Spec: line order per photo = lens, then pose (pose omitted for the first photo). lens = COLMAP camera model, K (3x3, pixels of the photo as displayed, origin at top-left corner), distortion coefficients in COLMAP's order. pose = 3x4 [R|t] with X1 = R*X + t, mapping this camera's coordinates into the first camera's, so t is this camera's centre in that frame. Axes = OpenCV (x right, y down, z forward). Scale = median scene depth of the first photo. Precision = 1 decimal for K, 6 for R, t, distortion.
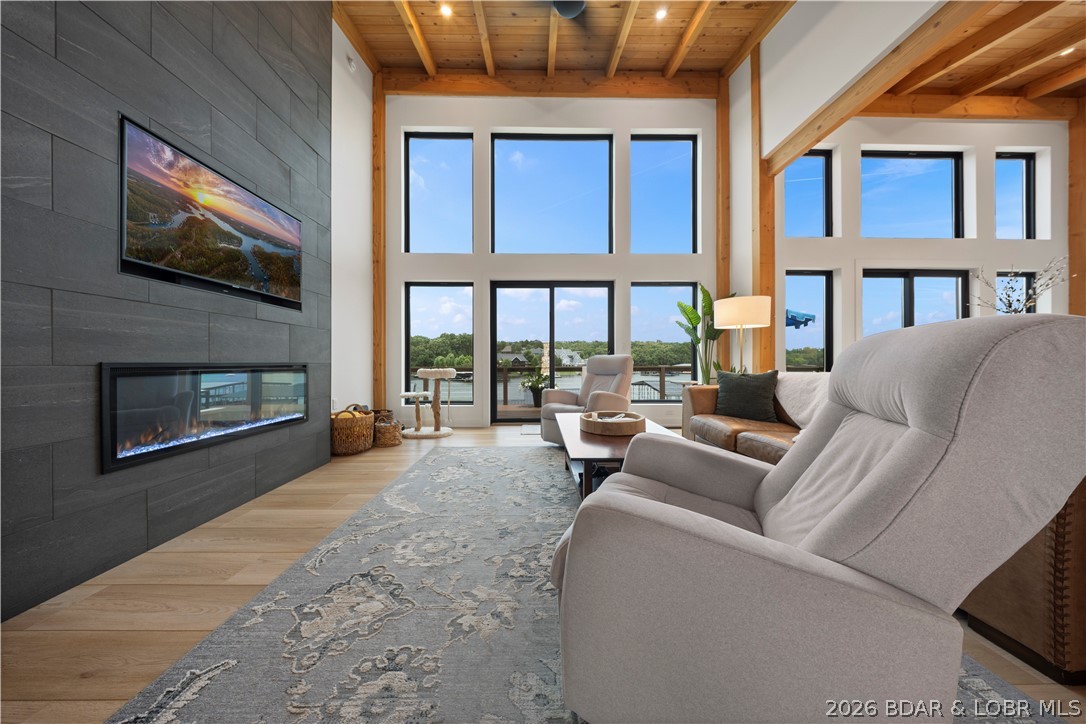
lens RADIAL K [[318.0, 0, 543.0], [0, 318.0, 362.0], [0, 0, 1]] dist [-0.000189, -0.000006]
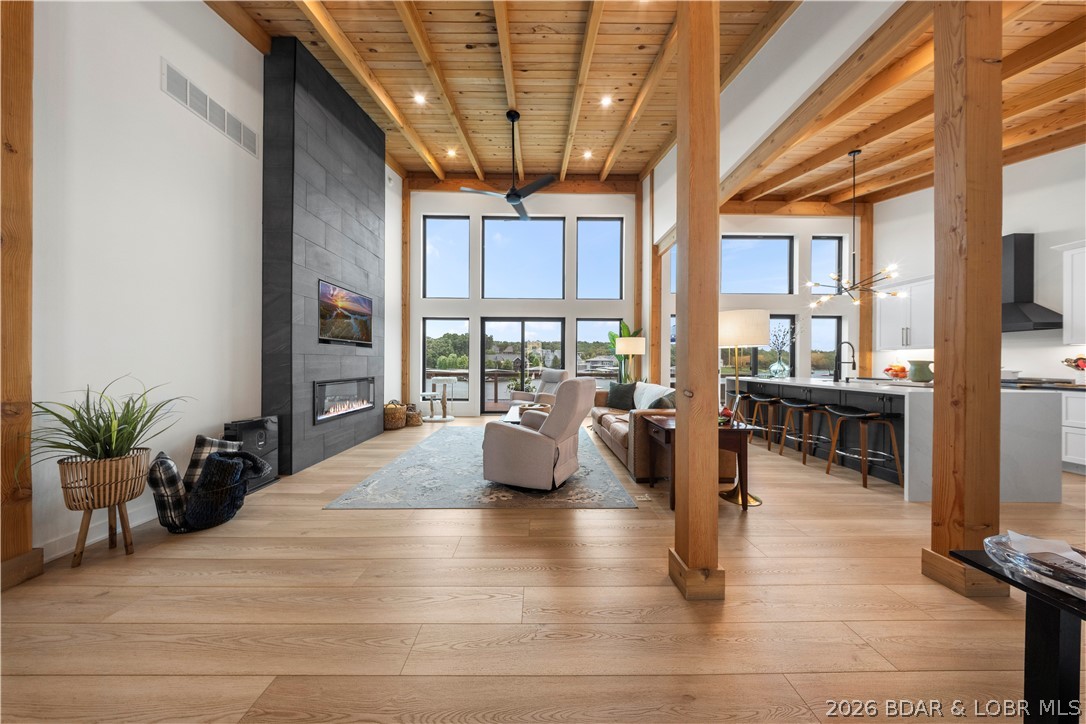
lens RADIAL K [[320.8, 0, 546.0], [0, 320.8, 361.7], [0, 0, 1]] dist [0.000229, -0.000006]
pose [[0.999979, 0.006327, -0.001027, 0.162379], [-0.006327, 0.999980, -0.000530, -0.058844], [0.001023, 0.000537, 0.999999, -0.564043]]
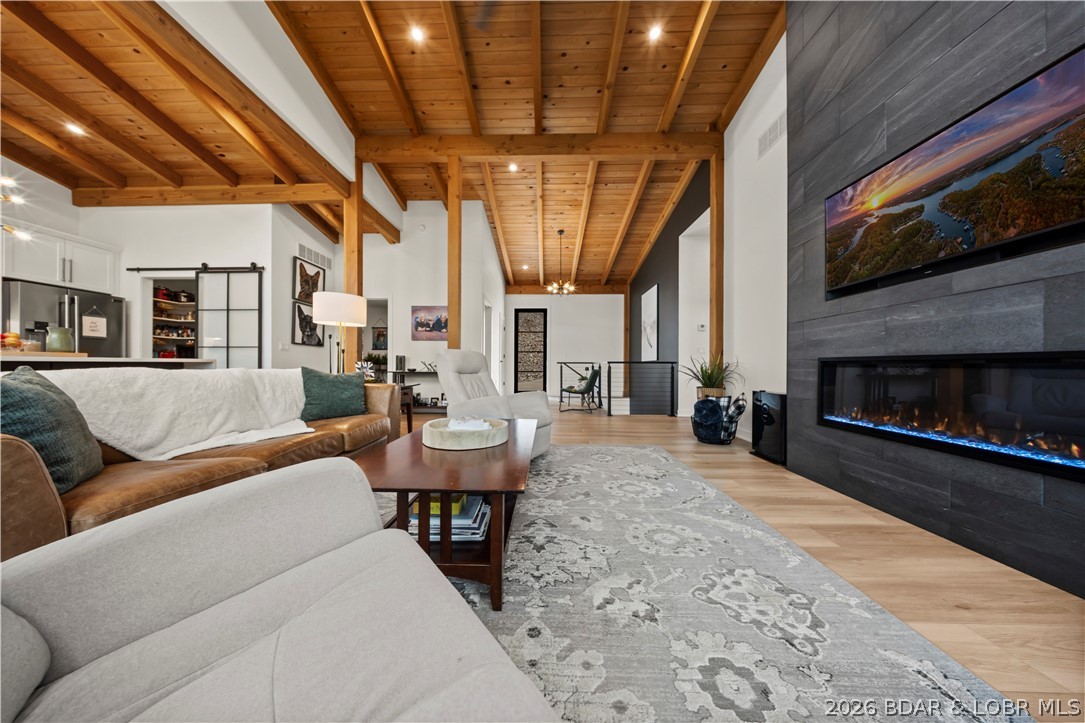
lens RADIAL K [[321.6, 0, 542.5], [0, 321.6, 361.5], [0, 0, 1]] dist [0.000056, 0.000000]
pose [[-0.999378, -0.004229, 0.035015, 0.003017], [-0.004449, 0.999971, -0.006215, 0.014494], [-0.034988, -0.006367, -0.999367, 1.002976]]
